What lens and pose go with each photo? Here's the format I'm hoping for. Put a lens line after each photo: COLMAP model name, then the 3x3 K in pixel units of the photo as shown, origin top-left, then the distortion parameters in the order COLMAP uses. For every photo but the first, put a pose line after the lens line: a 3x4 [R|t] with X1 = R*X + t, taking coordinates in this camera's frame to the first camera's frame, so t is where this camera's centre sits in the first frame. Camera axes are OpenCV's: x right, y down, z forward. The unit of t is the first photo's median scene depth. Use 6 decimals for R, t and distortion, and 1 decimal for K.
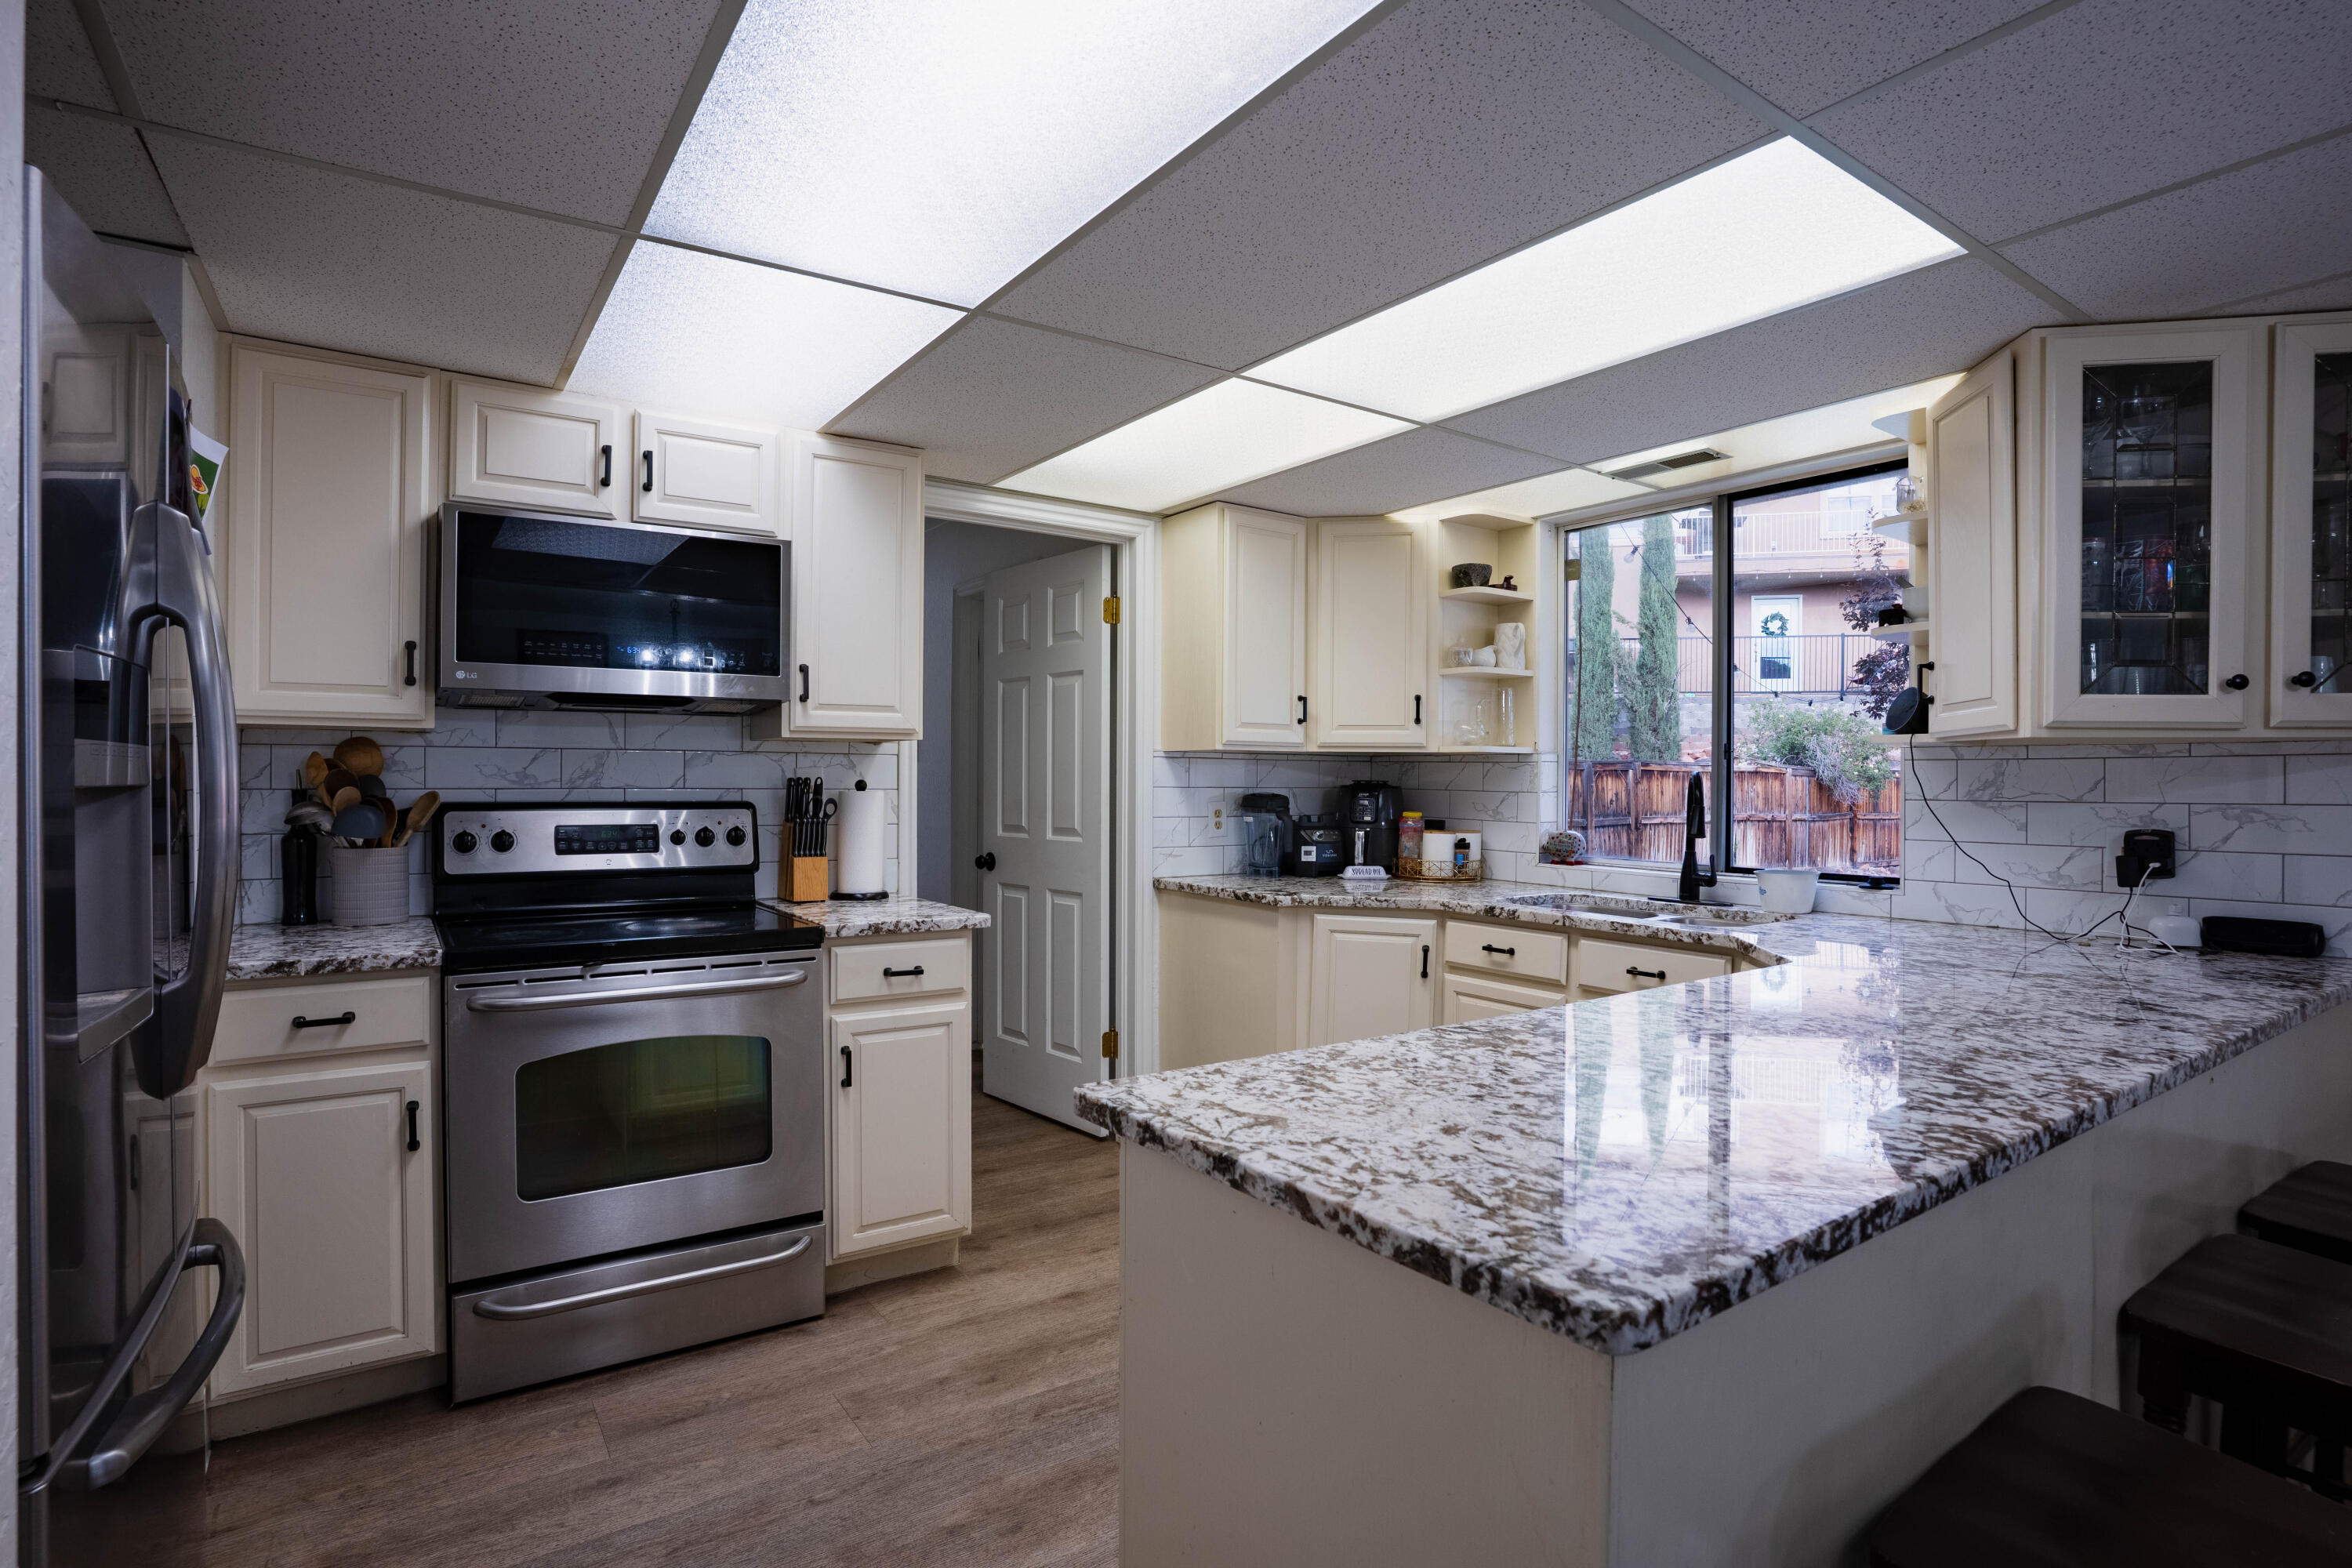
lens RADIAL K [[1156.5, 0, 1168.2], [0, 1156.5, 783.5], [0, 0, 1]] dist [-0.075323, 0.033732]
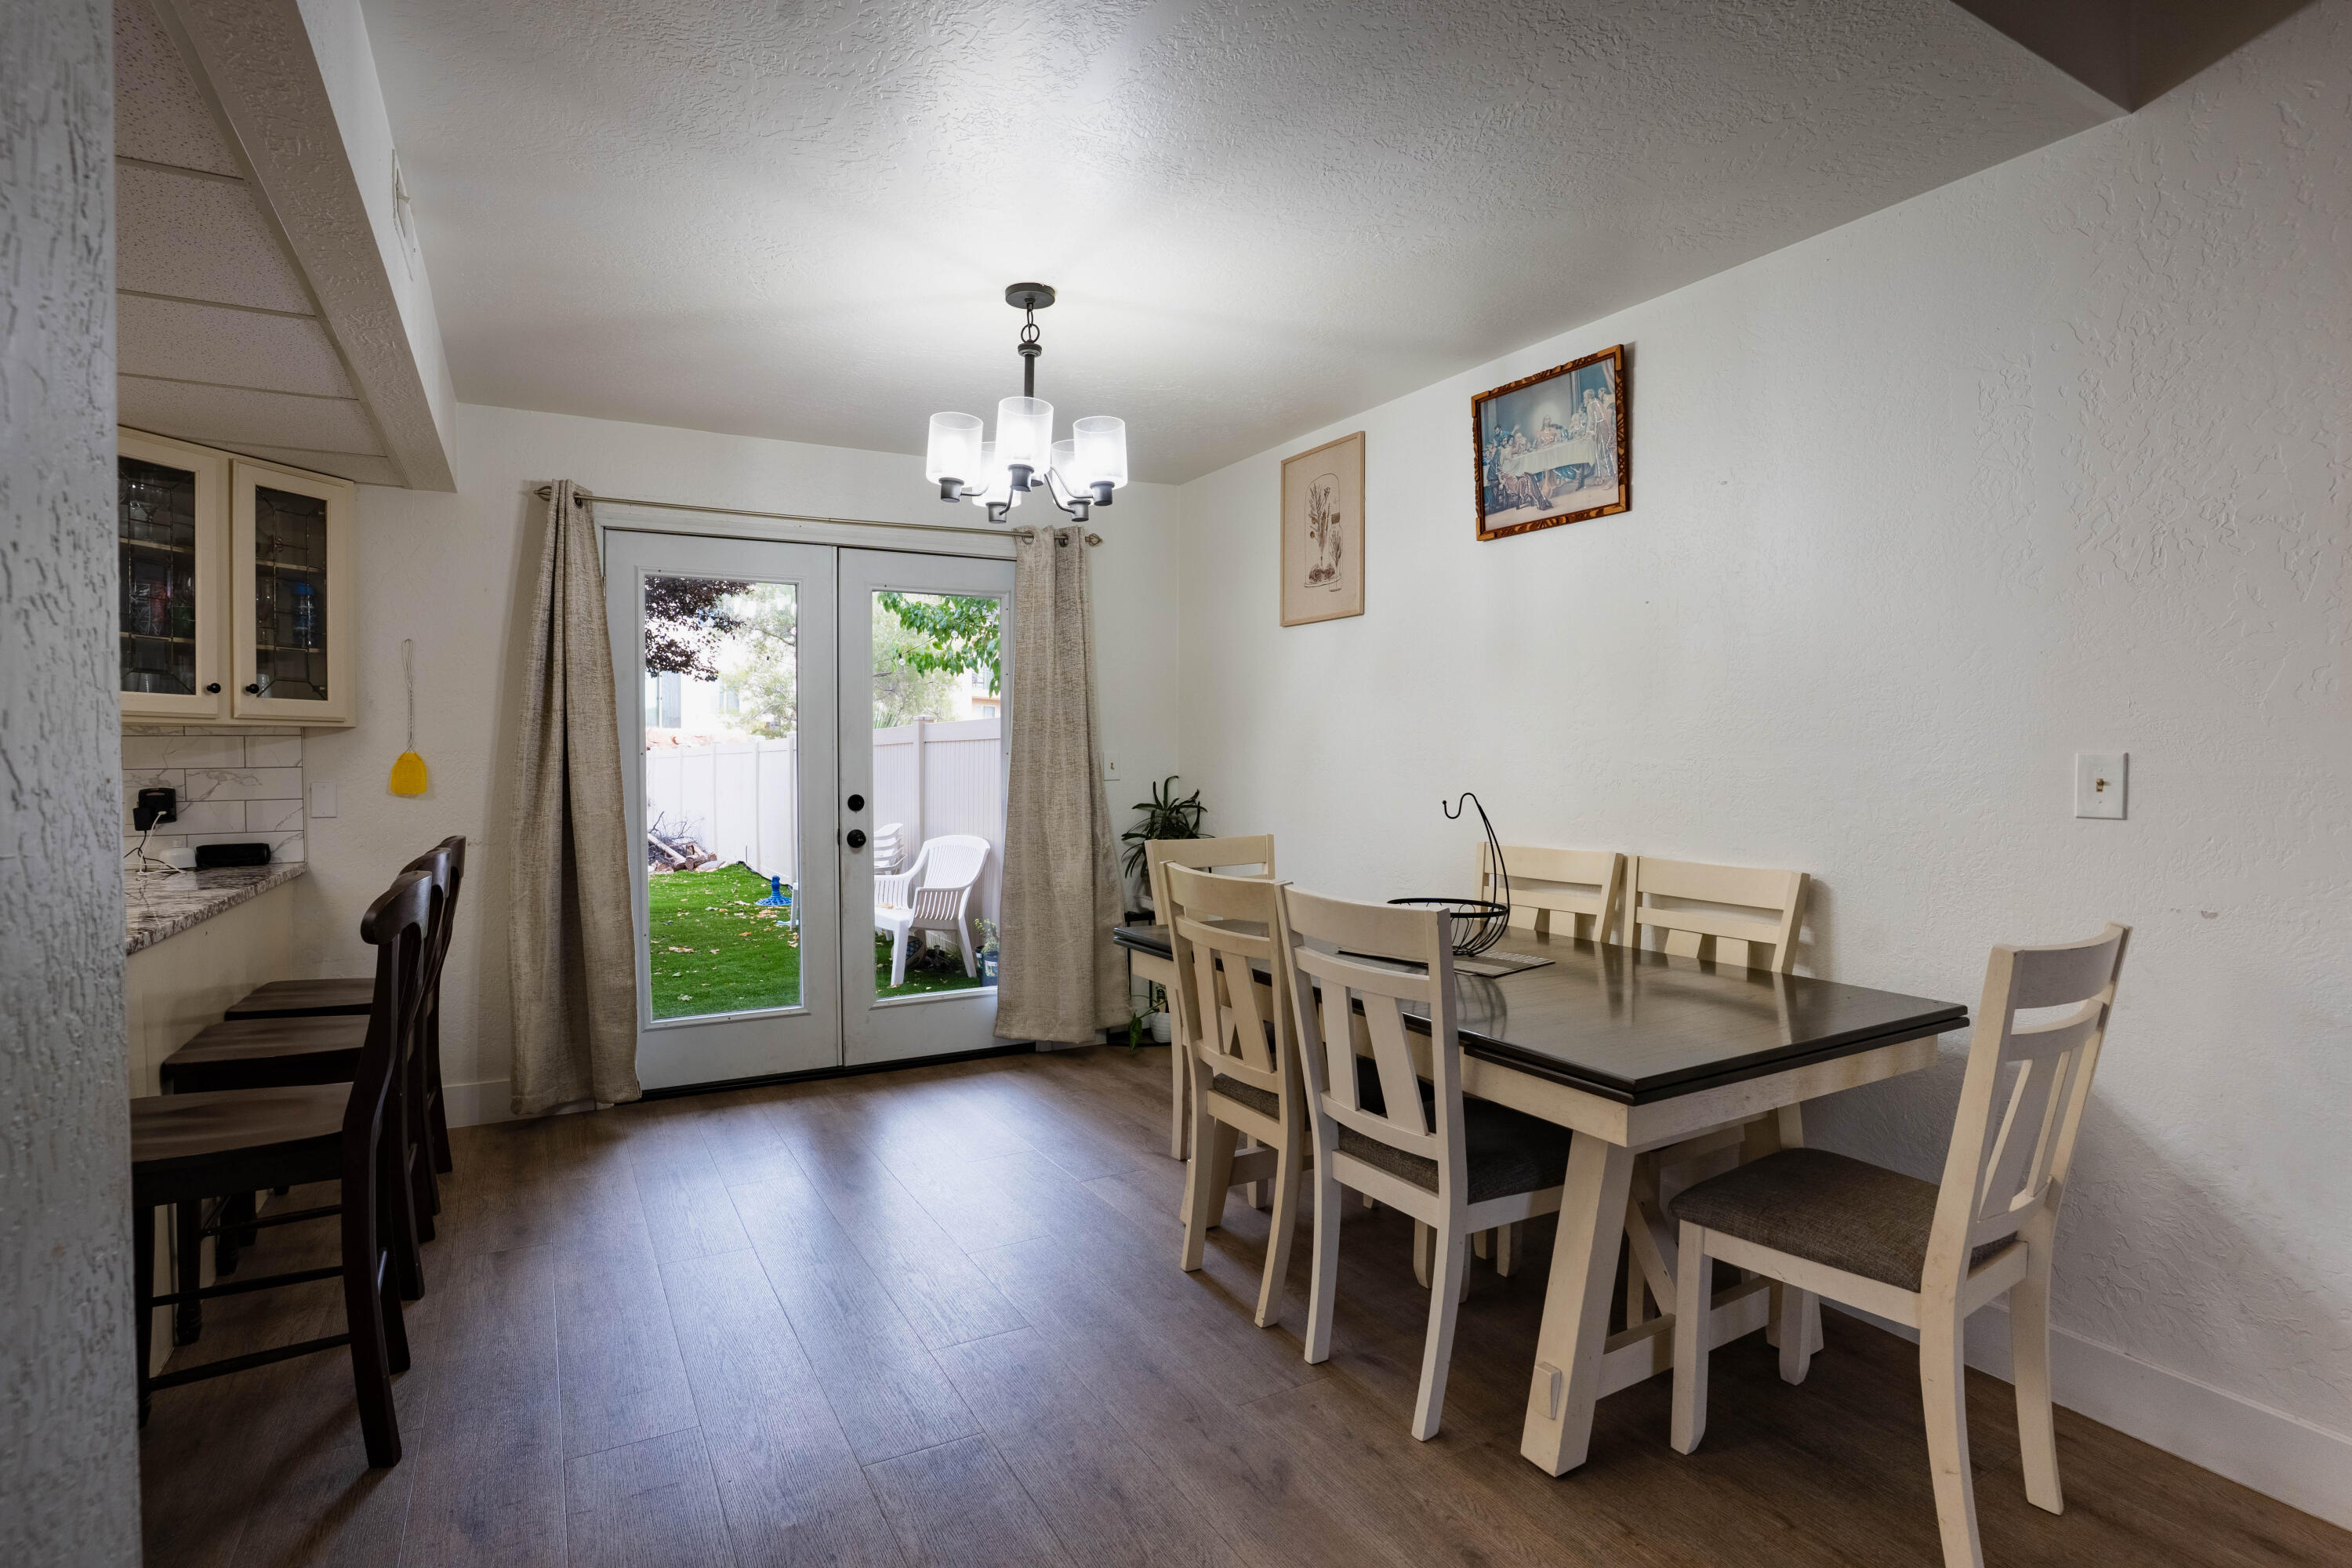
lens RADIAL K [[1156.5, 0, 1168.2], [0, 1156.5, 783.5], [0, 0, 1]] dist [-0.075323, 0.033732]
pose [[0.099219, -0.031573, 0.994565, -0.283086], [0.006434, 0.999496, 0.031088, 0.000679], [-0.995045, 0.003314, 0.099372, -0.299481]]
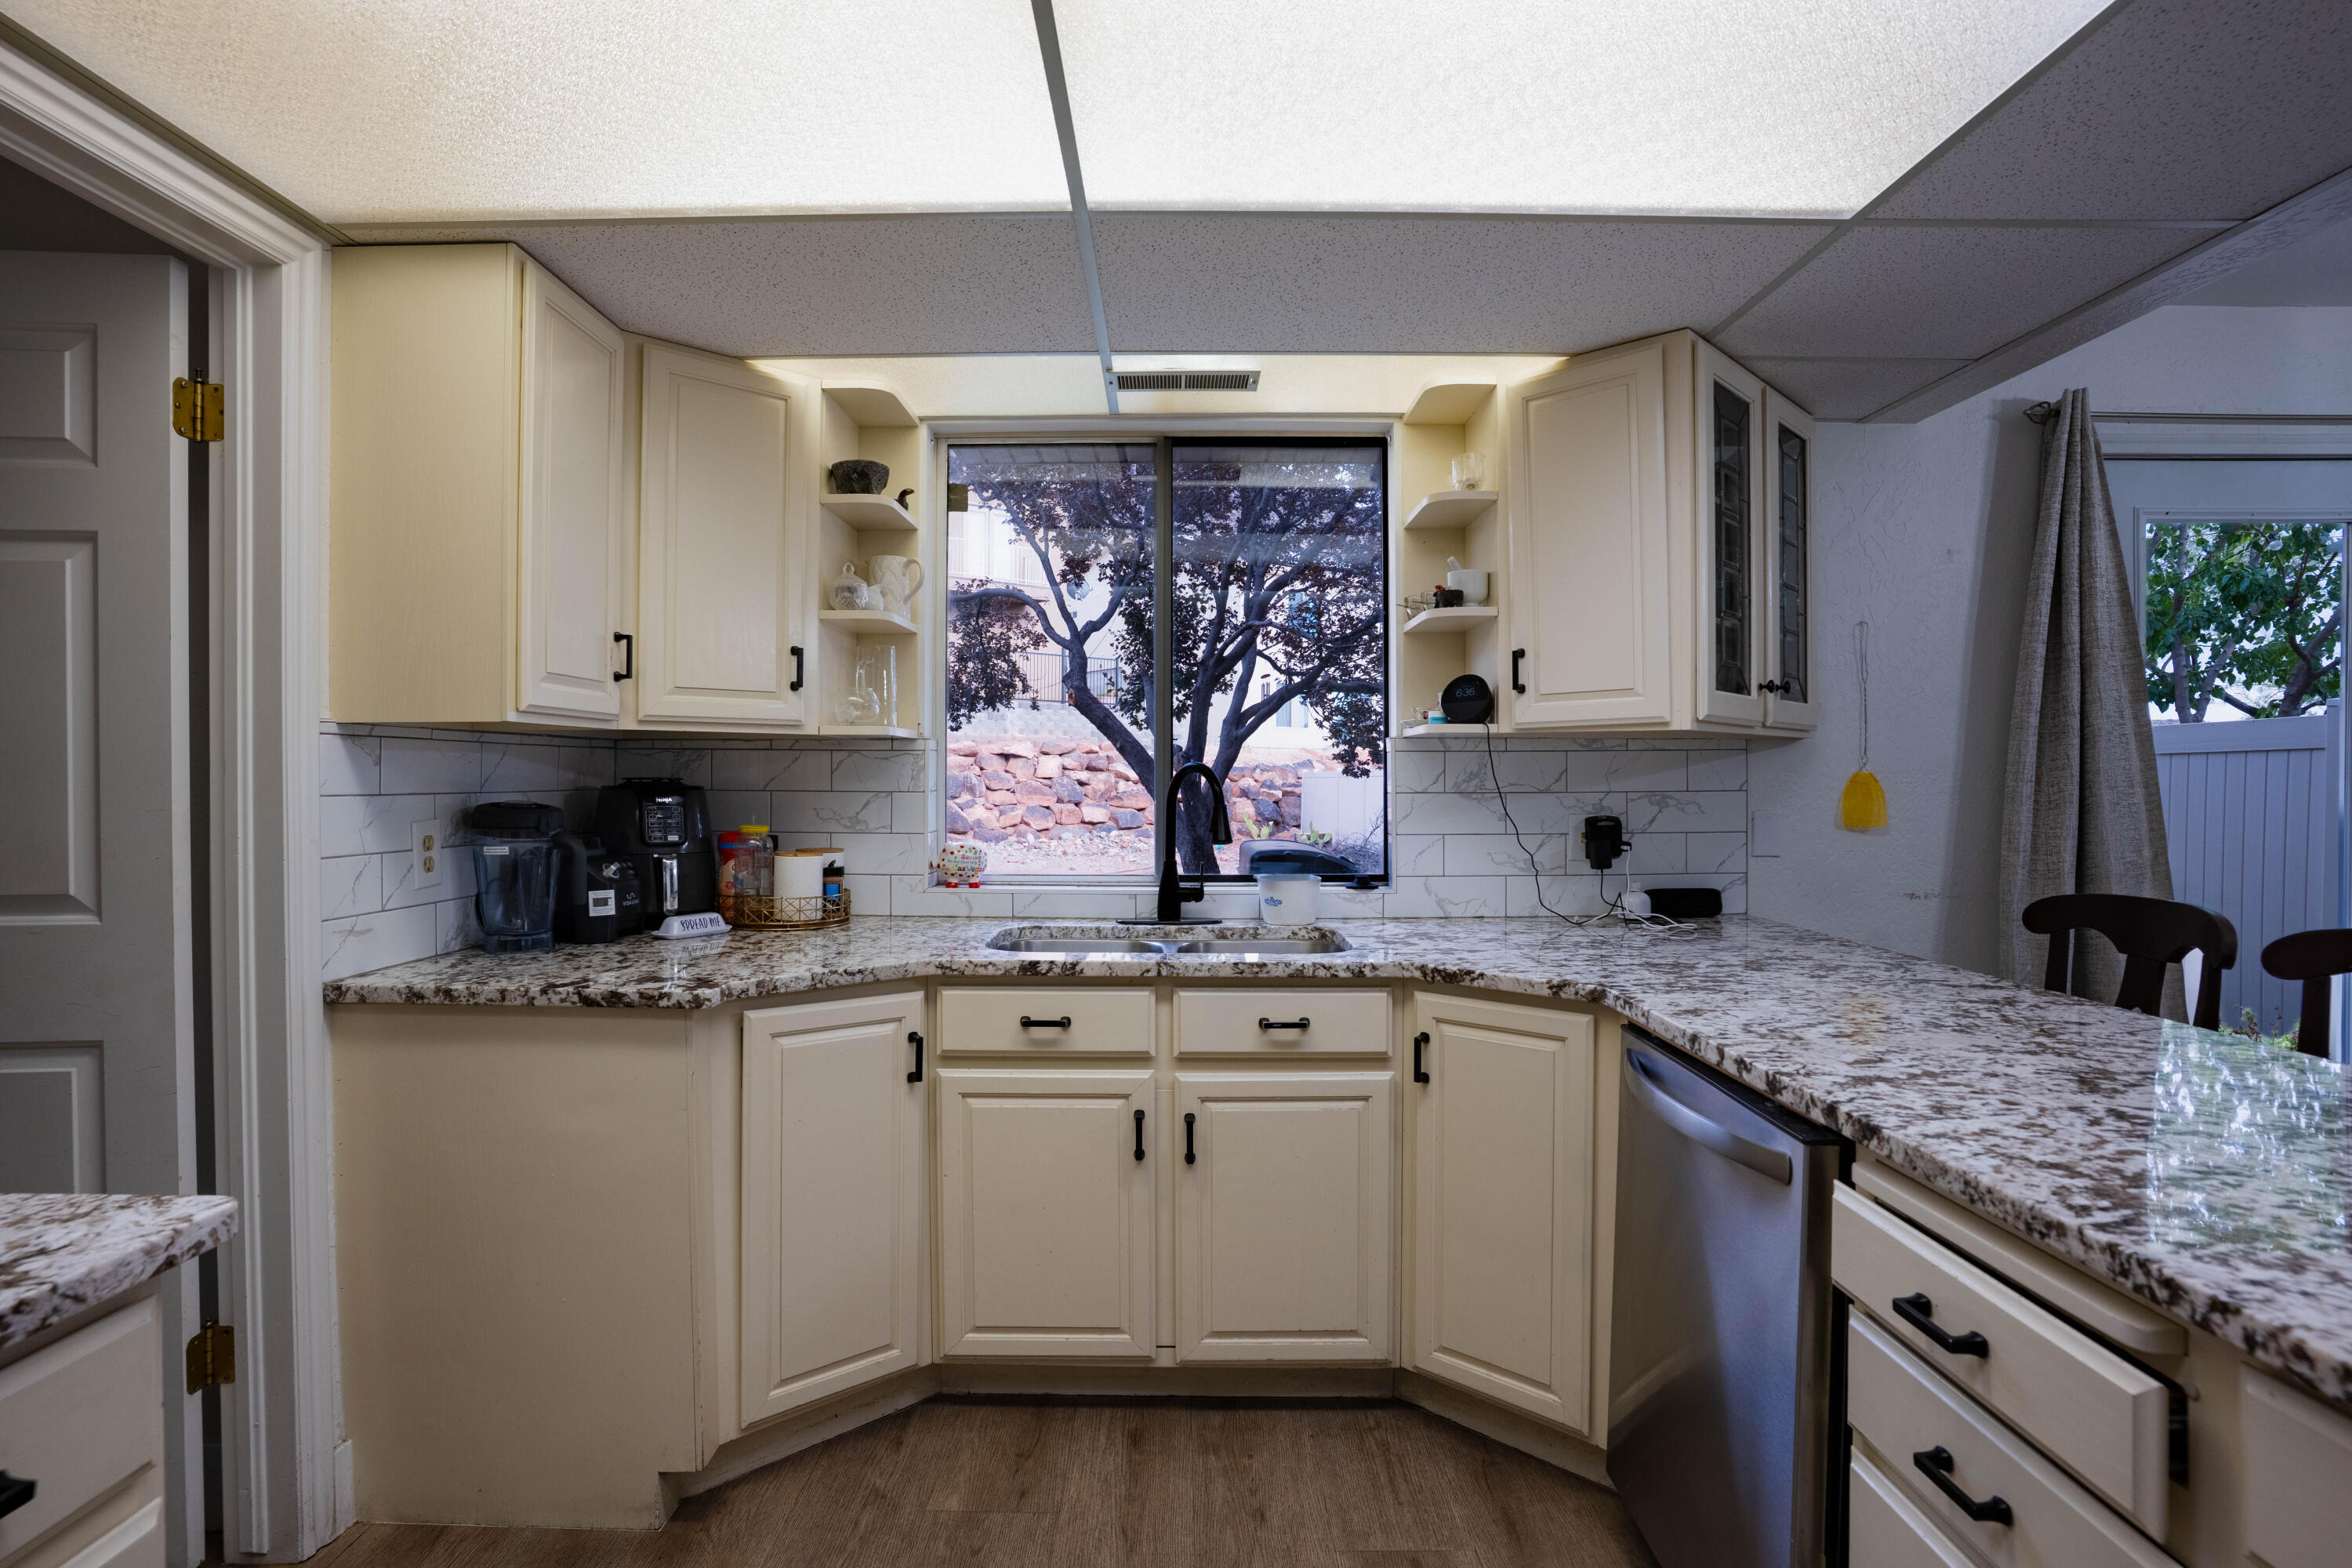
lens RADIAL K [[1156.5, 0, 1168.2], [0, 1156.5, 783.5], [0, 0, 1]] dist [-0.075323, 0.033732]
pose [[0.576531, -0.013778, 0.816959, -0.230573], [0.008127, 0.999905, 0.011128, -0.005453], [-0.817035, 0.000224, 0.576588, 0.537287]]
